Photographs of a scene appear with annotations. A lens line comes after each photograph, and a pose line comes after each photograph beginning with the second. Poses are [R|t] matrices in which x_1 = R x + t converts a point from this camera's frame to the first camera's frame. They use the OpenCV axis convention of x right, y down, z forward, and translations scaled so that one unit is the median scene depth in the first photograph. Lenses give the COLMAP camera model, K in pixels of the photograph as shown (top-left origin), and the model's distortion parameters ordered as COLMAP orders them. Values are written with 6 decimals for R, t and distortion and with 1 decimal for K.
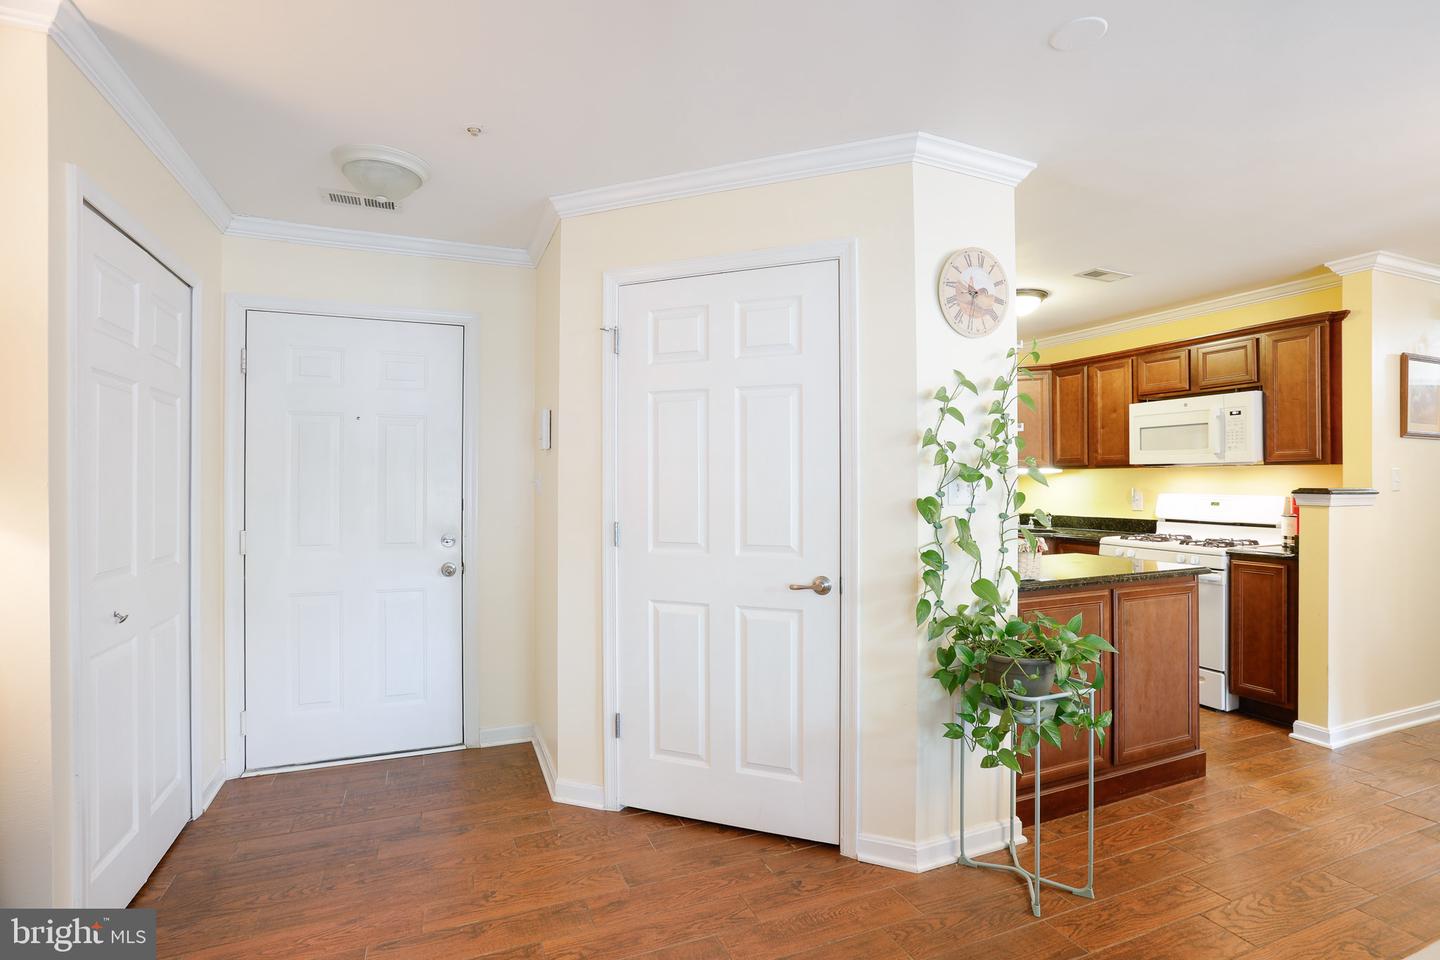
lens RADIAL K [[692.8, 0, 720.0], [0, 692.8, 480.0], [0, 0, 1]] dist [-0.058589, 0.018053]
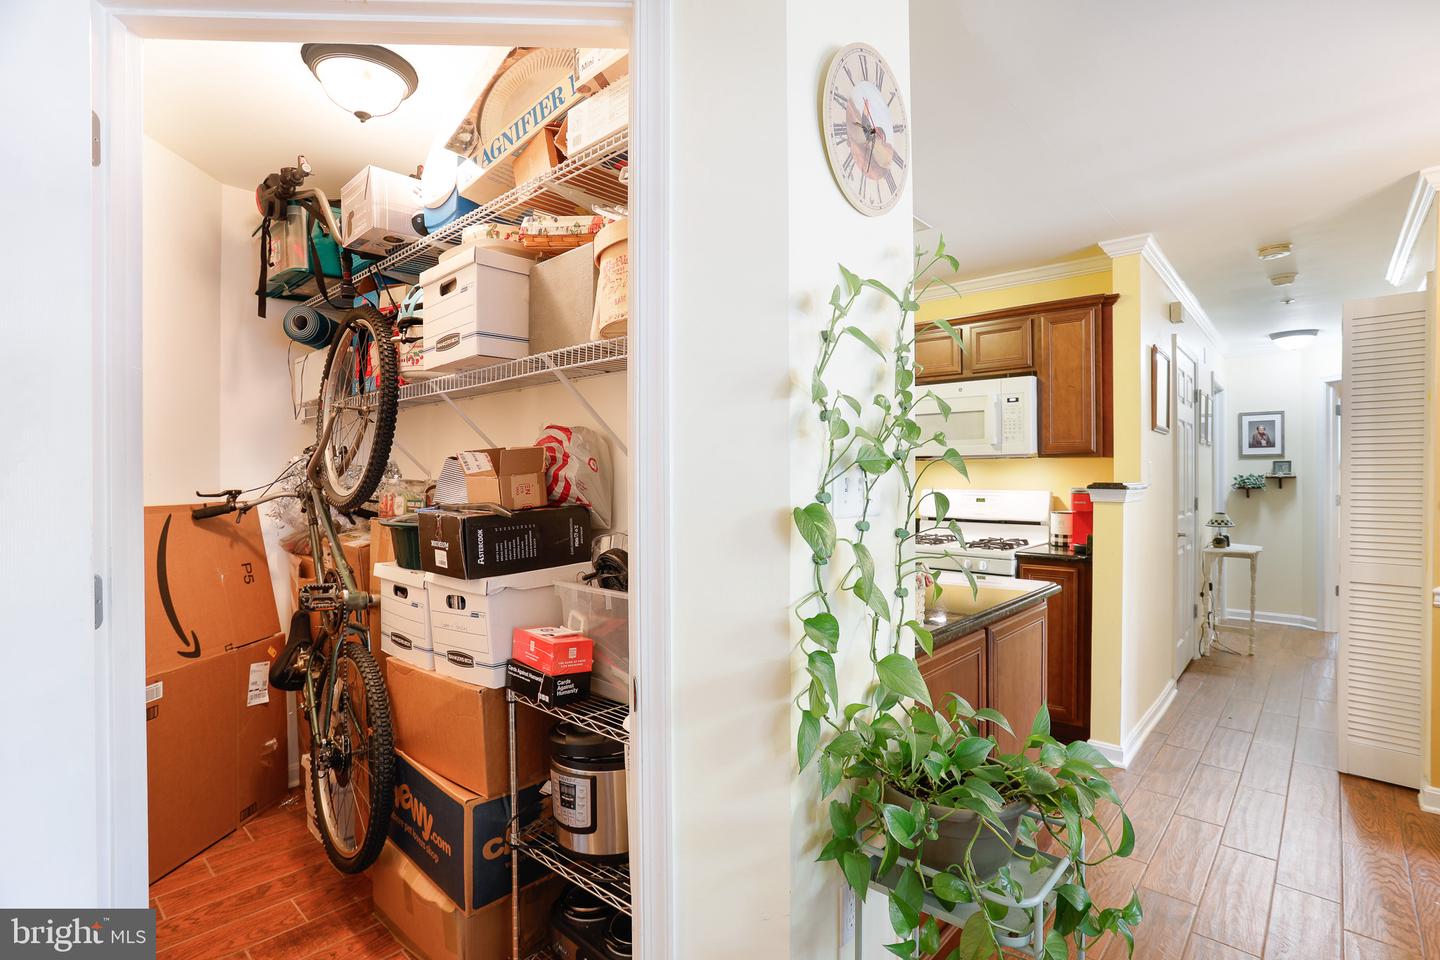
lens RADIAL K [[692.8, 0, 720.0], [0, 692.8, 480.0], [0, 0, 1]] dist [-0.058589, 0.018053]
pose [[0.903089, -0.002061, 0.429449, 0.017996], [-0.000941, 0.999977, 0.006776, 0.002559], [-0.429453, -0.006524, 0.903066, 0.371662]]
